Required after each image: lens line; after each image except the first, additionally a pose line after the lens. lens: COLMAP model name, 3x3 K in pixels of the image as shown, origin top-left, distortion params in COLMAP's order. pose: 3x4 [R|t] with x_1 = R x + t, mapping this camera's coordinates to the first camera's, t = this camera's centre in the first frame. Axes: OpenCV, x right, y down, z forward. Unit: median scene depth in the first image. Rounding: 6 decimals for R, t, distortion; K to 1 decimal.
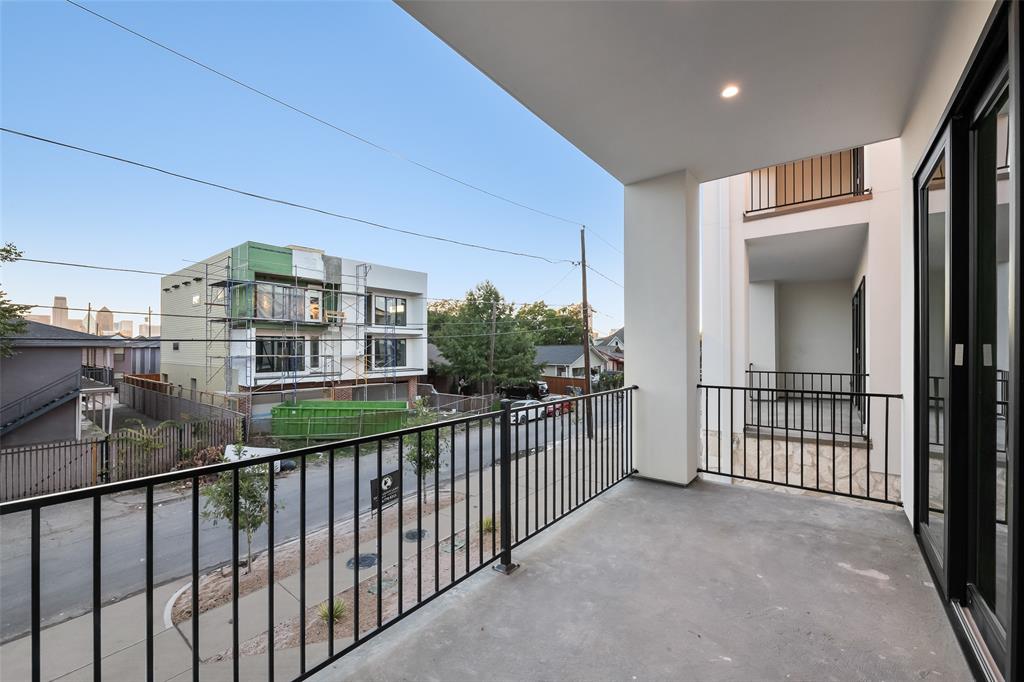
lens RADIAL K [[409.3, 0, 514.2], [0, 409.3, 339.9], [0, 0, 1]] dist [0.011395, -0.000342]
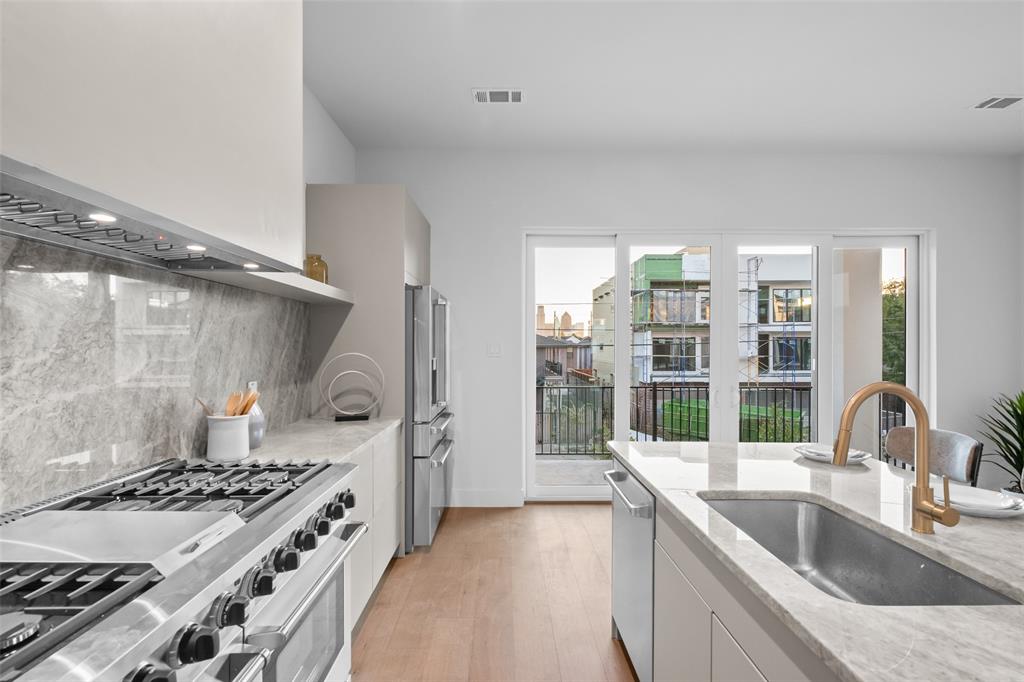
lens RADIAL K [[502.1, 0, 510.3], [0, 502.1, 344.8], [0, 0, 1]] dist [-0.000414, -0.000043]
pose [[0.627090, -0.003535, -0.778939, 0.170148], [0.017207, 0.999809, 0.009315, -0.009107], [0.778757, -0.019244, 0.627030, -0.138163]]
